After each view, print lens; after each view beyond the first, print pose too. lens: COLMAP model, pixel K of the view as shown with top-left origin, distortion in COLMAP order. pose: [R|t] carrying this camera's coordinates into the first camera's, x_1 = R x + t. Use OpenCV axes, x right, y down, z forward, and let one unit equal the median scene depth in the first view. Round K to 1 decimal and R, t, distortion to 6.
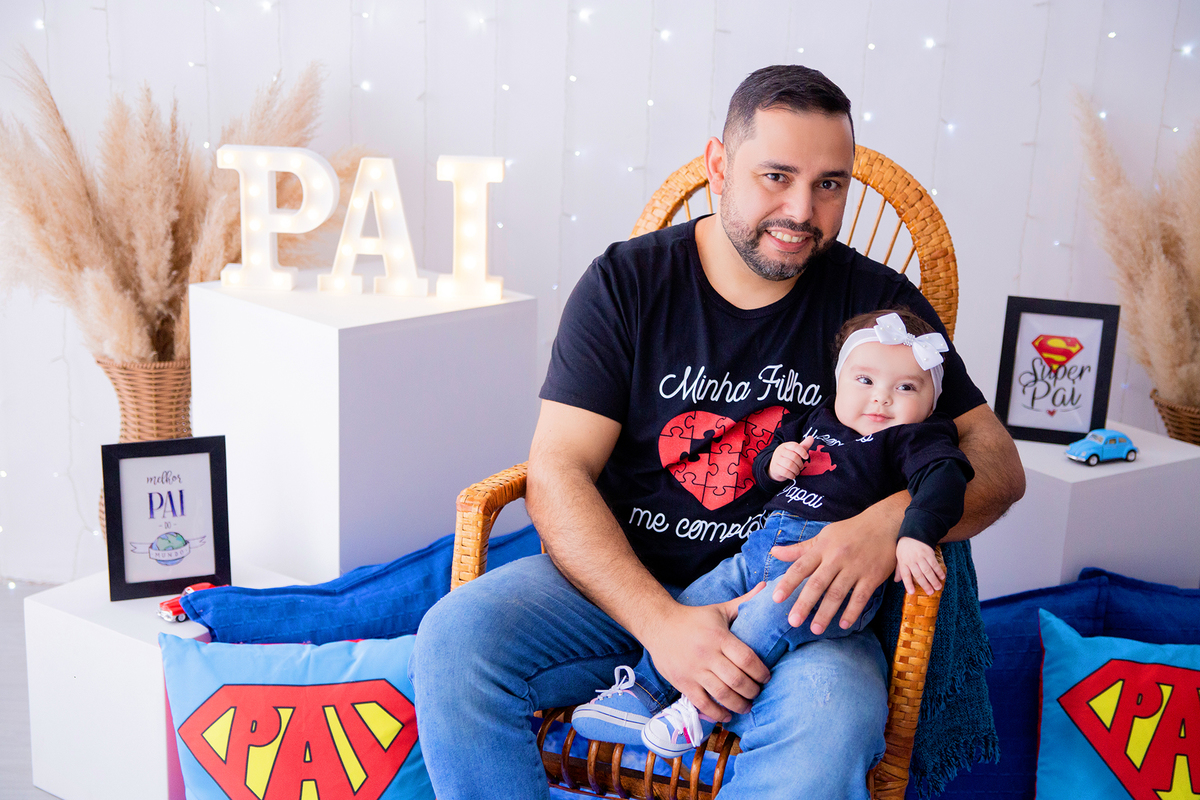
lens RADIAL K [[1622.3, 0, 600.0], [0, 1622.3, 400.0], [0, 0, 1]] dist [0.113783, -0.038026]
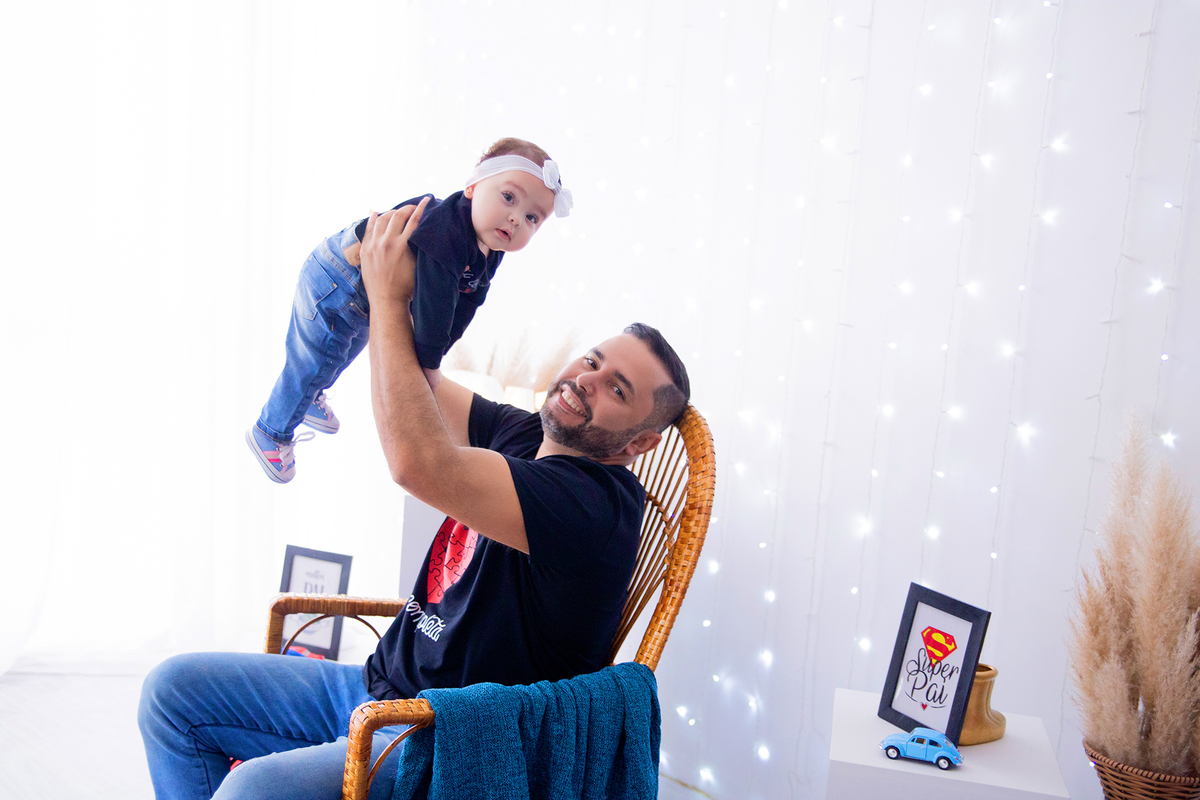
lens RADIAL K [[1368.7, 0, 600.0], [0, 1368.7, 400.0], [0, 0, 1]] dist [-0.004096, 0.132398]
pose [[0.700690, 0.103681, -0.705893, 0.714543], [-0.236261, 0.967282, -0.092446, -0.049393], [0.673212, 0.231551, 0.702260, 0.240877]]
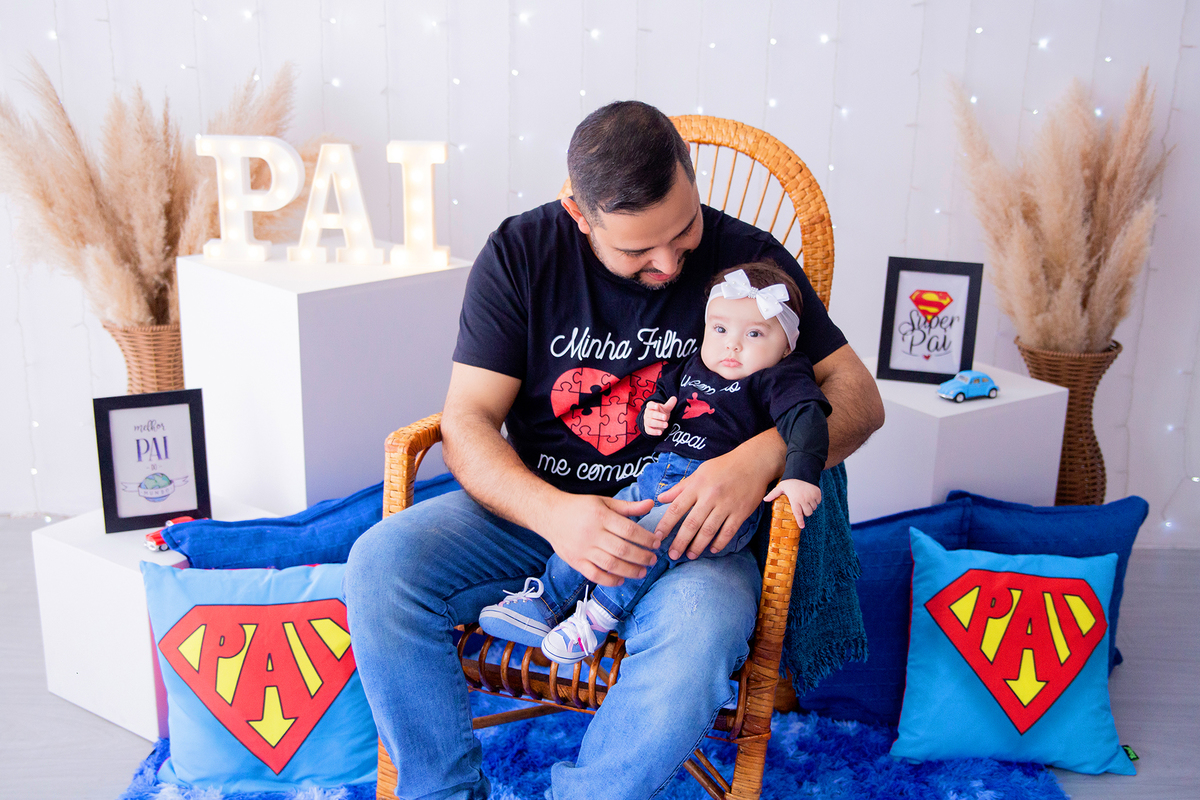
lens RADIAL K [[1362.3, 0, 616.0], [0, 1362.3, 389.2], [0, 0, 1]] dist [0.013209, 0.042154]
pose [[0.999869, -0.015928, 0.002826, 0.053877], [0.015849, 0.999542, 0.025788, 0.002037], [-0.003235, -0.025740, 0.999663, 0.037979]]
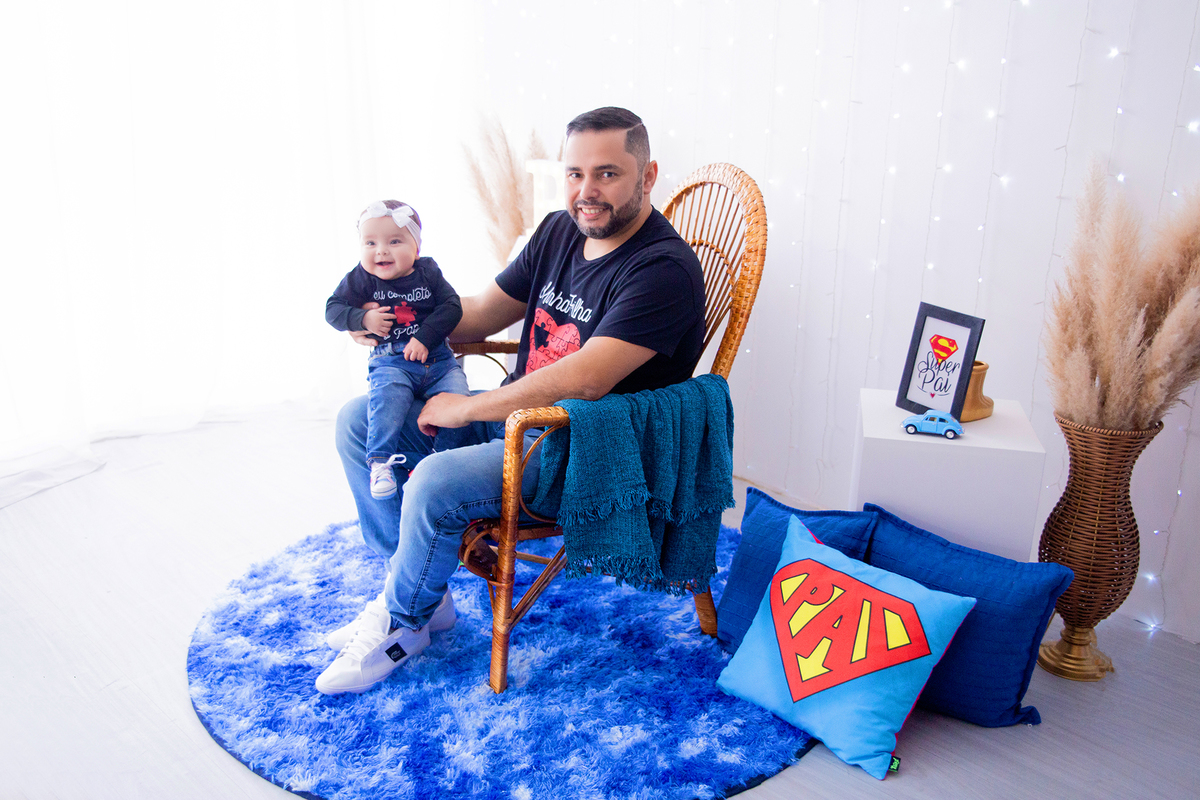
lens RADIAL K [[1145.3, 0, 600.0], [0, 1145.3, 400.0], [0, 0, 1]] dist [-0.067232, 0.125236]
pose [[0.701220, 0.188157, -0.687668, 0.720777], [-0.180473, 0.979977, 0.084109, -0.017131], [0.689725, 0.065127, 0.721137, 0.168367]]
